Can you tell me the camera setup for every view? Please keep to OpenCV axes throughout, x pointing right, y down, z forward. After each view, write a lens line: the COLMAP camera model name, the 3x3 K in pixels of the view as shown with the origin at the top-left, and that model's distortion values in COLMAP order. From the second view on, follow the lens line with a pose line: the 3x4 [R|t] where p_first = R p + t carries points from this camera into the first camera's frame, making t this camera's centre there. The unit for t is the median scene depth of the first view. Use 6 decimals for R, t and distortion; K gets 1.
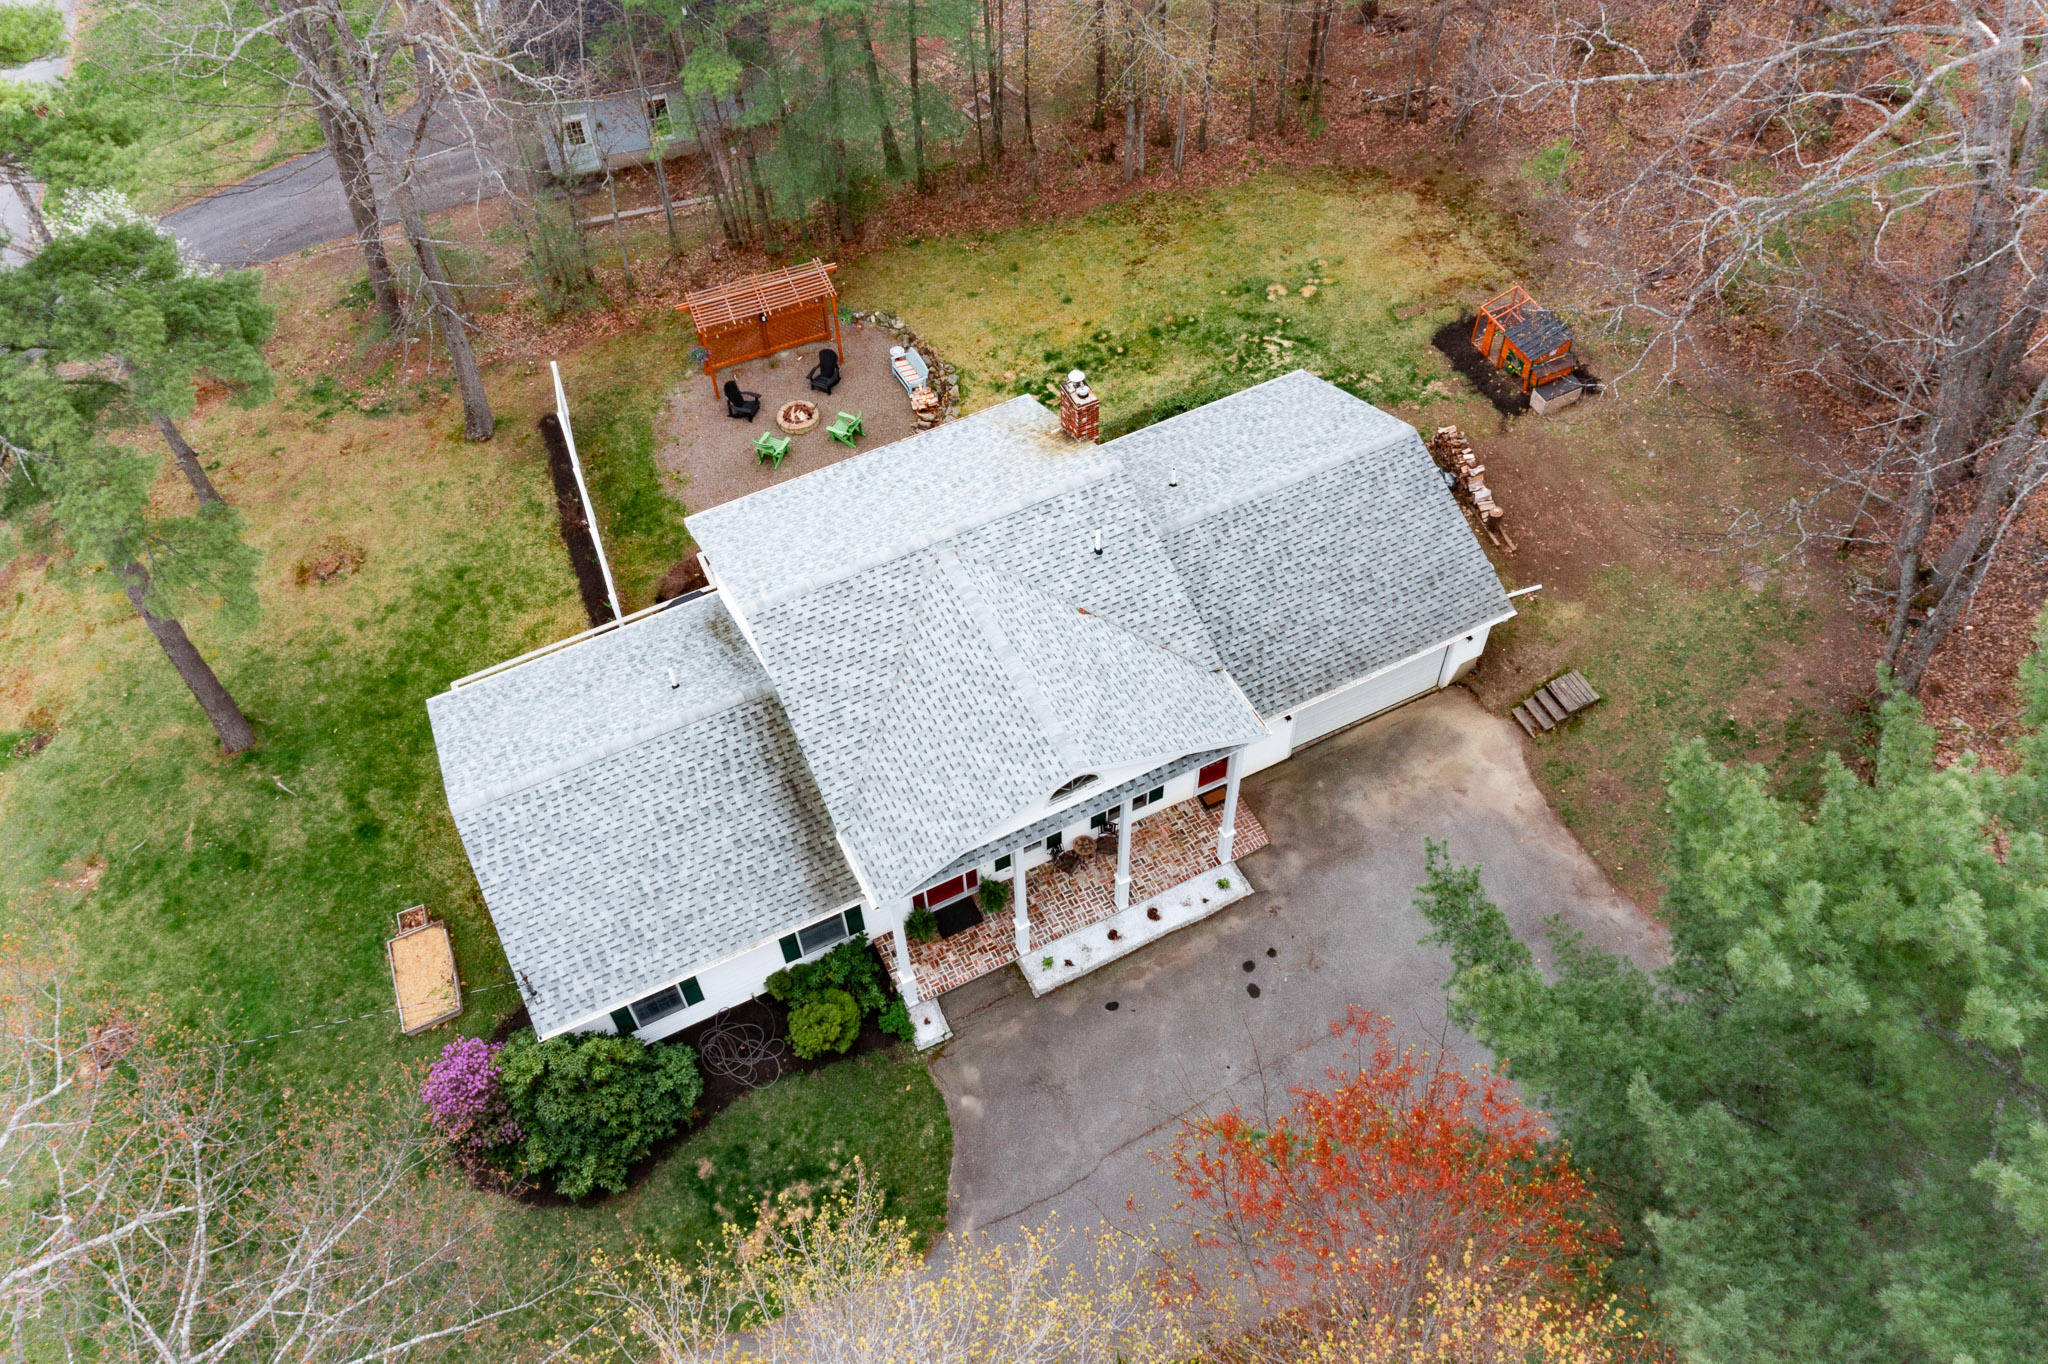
lens RADIAL K [[1623.6, 0, 1023.6], [0, 1623.6, 675.4], [0, 0, 1]] dist [-0.013020, 0.001672]
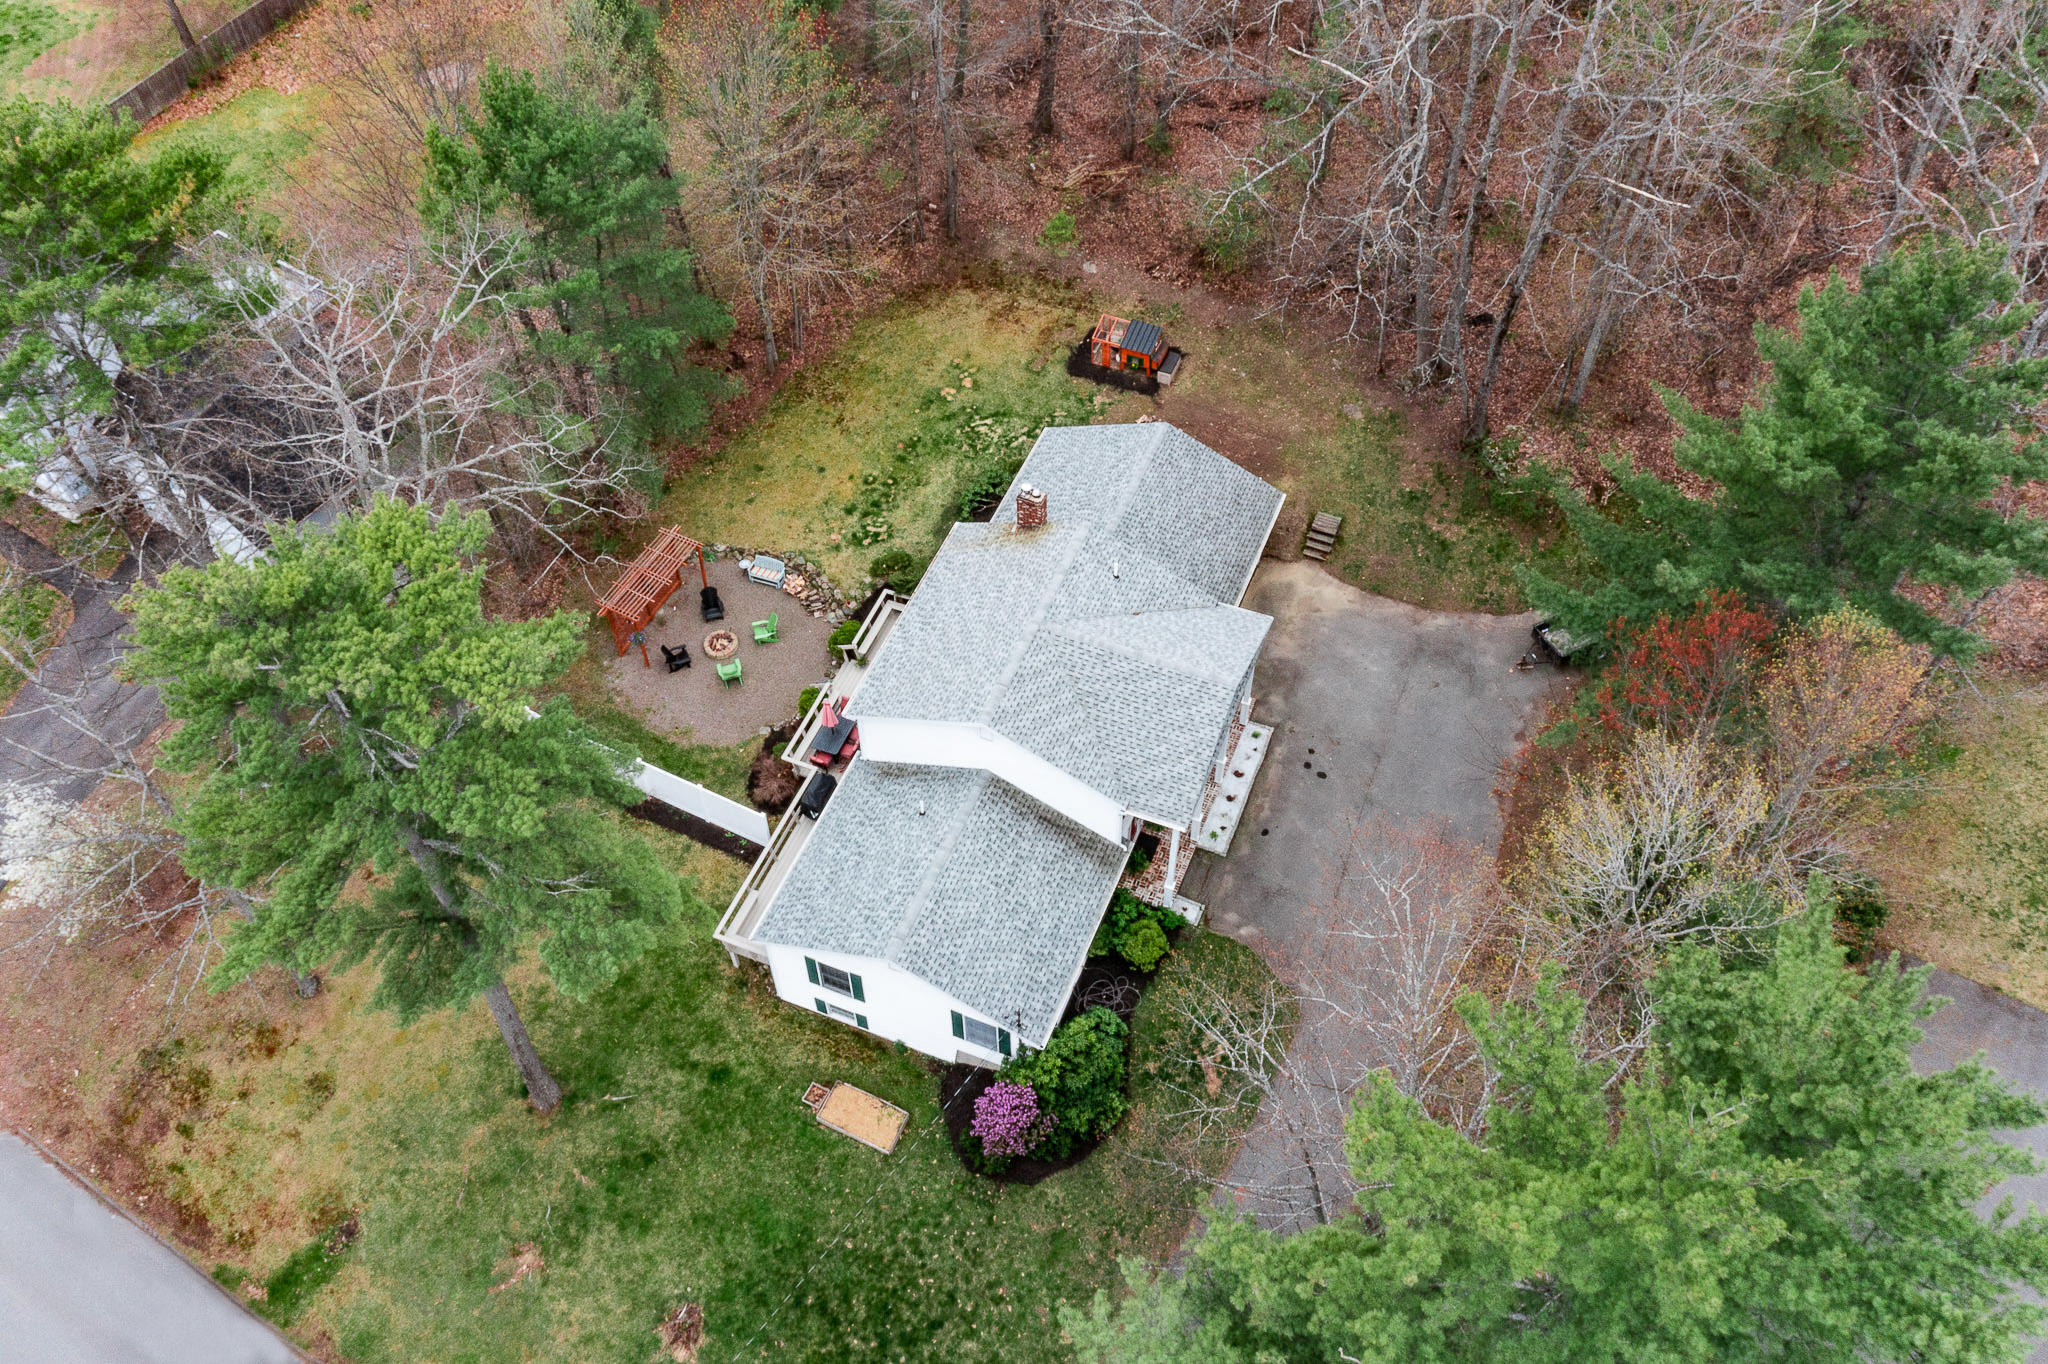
lens RADIAL K [[1680.2, 0, 1039.1], [0, 1680.2, 678.3], [0, 0, 1]] dist [-0.007884, -0.007552]
pose [[0.745795, -0.505025, 0.434442, -0.621445], [0.520636, 0.848716, 0.092844, -0.151885], [-0.415606, 0.156943, 0.895902, -0.297292]]
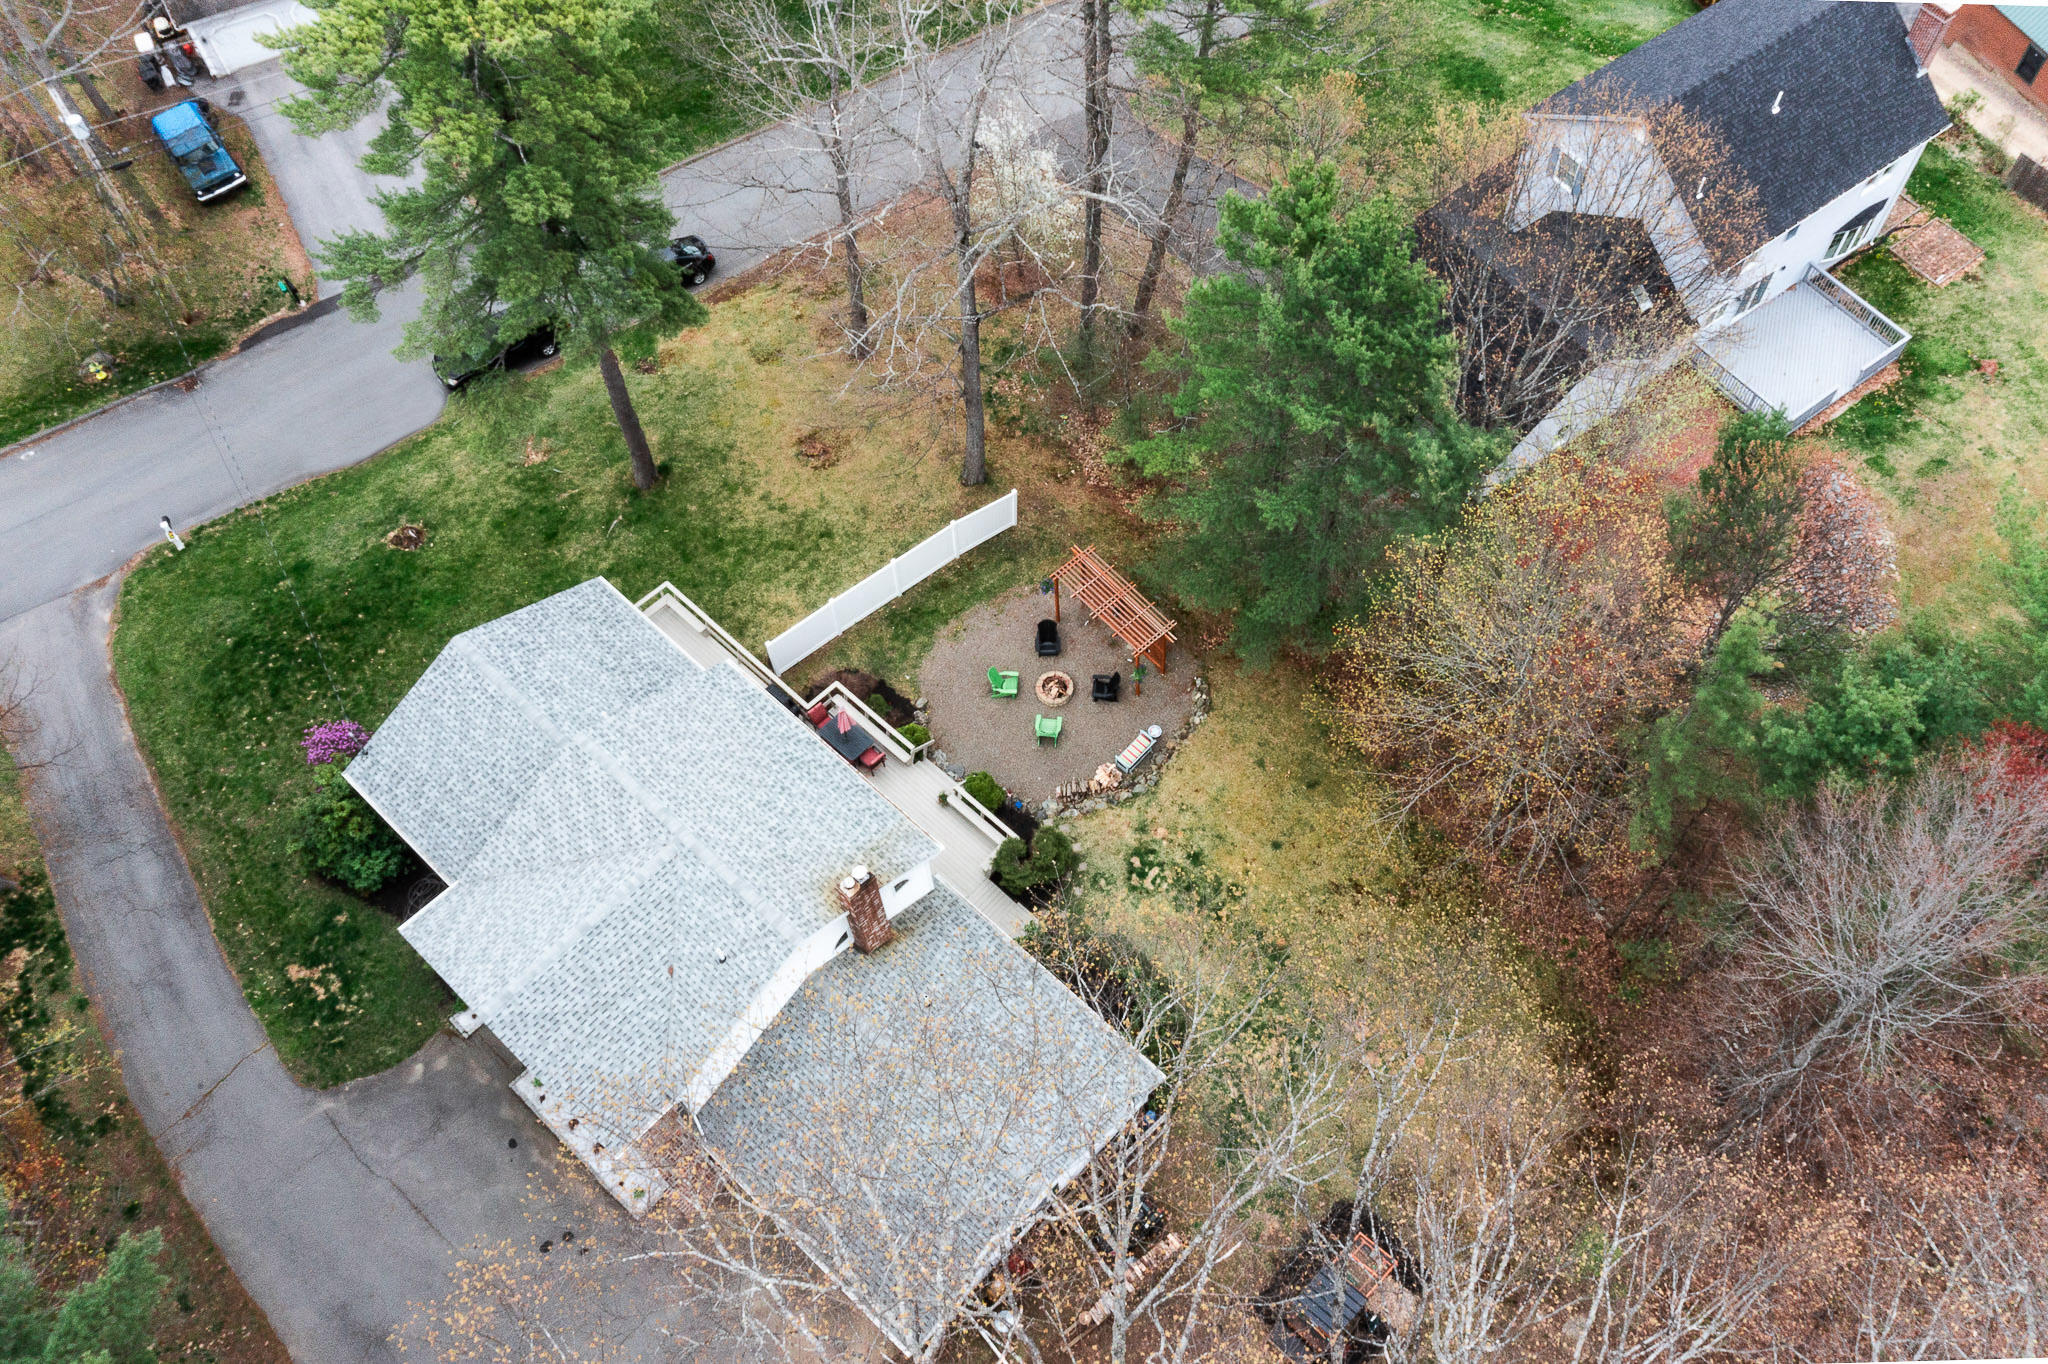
lens RADIAL K [[1652.3, 0, 1143.2], [0, 1652.3, 681.4], [0, 0, 1]] dist [-0.001404, -0.002708]
pose [[0.370272, 0.818608, -0.439065, 0.442859], [-0.760116, 0.538701, 0.363352, -0.726541], [0.533968, 0.199201, 0.821703, 0.115941]]
